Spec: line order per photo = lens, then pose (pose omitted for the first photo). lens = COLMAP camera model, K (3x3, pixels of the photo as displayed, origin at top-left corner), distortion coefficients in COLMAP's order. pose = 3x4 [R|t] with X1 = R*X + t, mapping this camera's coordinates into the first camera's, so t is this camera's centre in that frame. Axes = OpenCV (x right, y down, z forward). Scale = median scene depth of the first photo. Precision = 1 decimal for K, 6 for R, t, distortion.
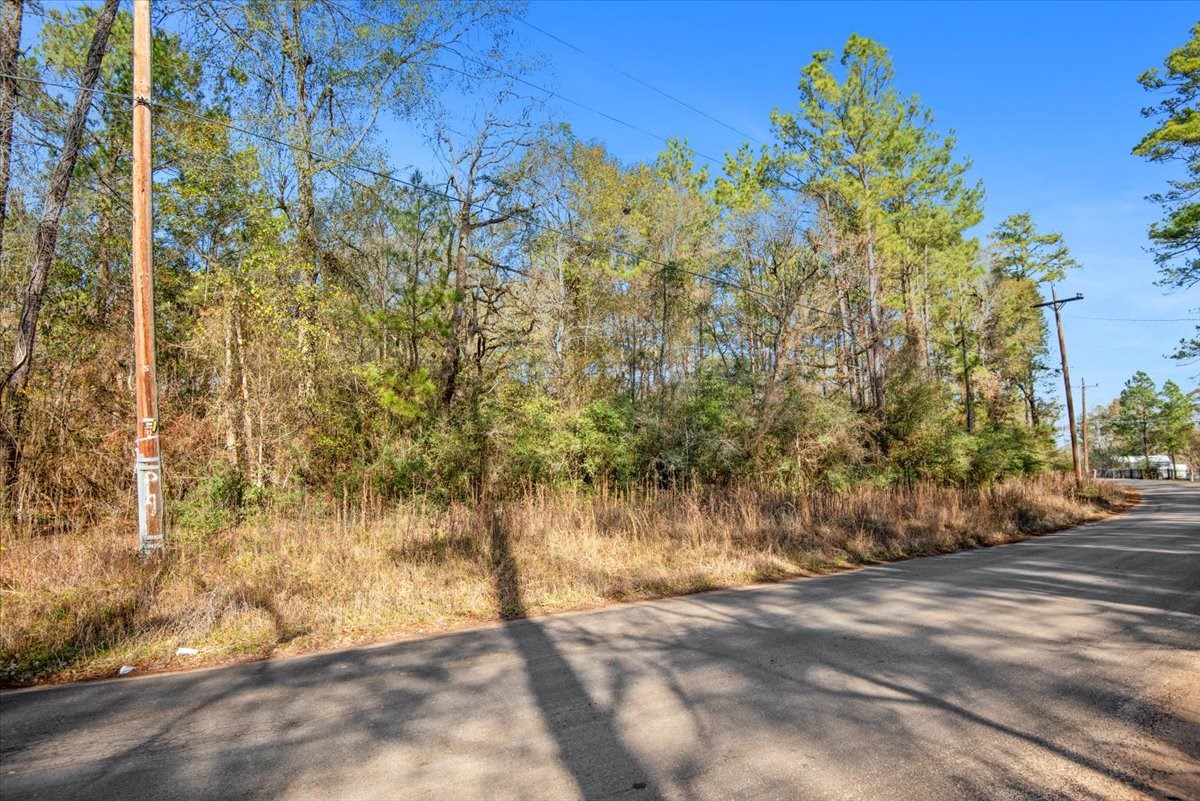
lens RADIAL K [[628.6, 0, 605.4], [0, 628.6, 408.0], [0, 0, 1]] dist [0.001555, -0.026603]
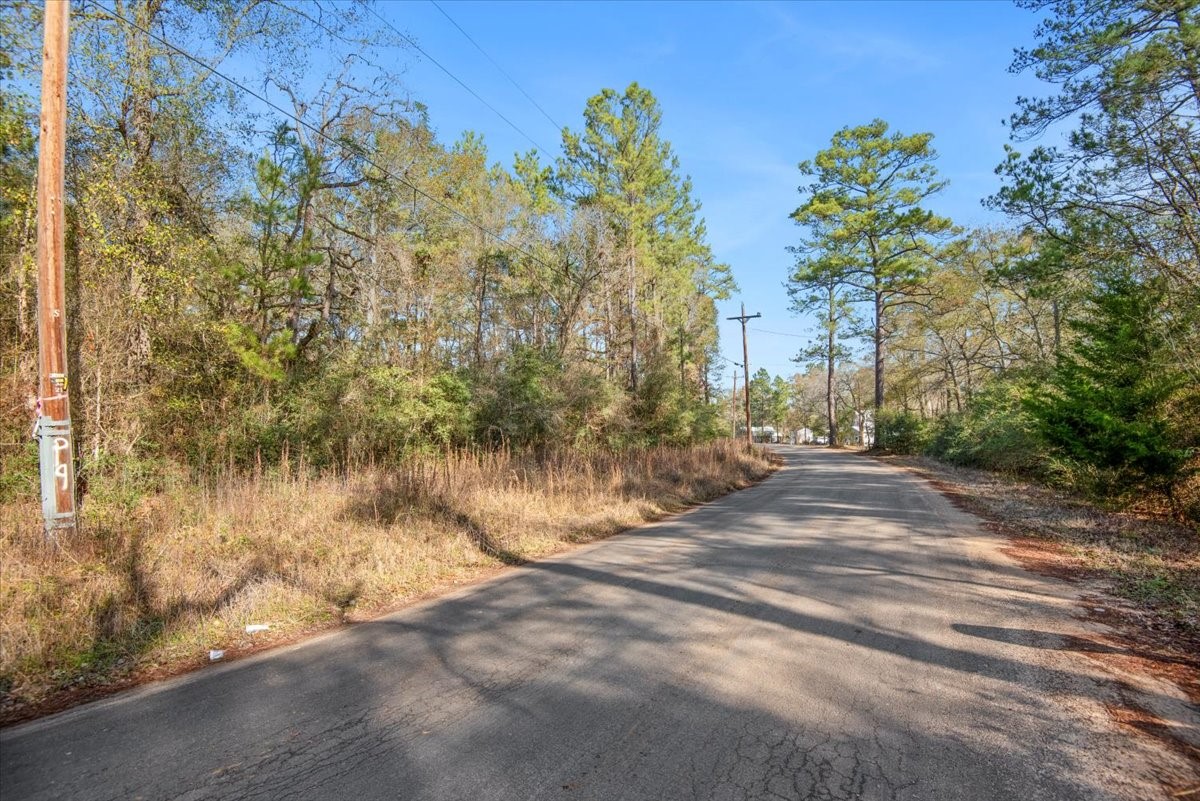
lens RADIAL K [[560.8, 0, 607.2], [0, 560.8, 411.3], [0, 0, 1]] dist [-0.004527, -0.019000]
pose [[0.890132, 0.021435, 0.455198, -0.208857], [-0.046631, 0.997934, 0.044194, 0.000151], [-0.453311, -0.060565, 0.889293, 0.009339]]
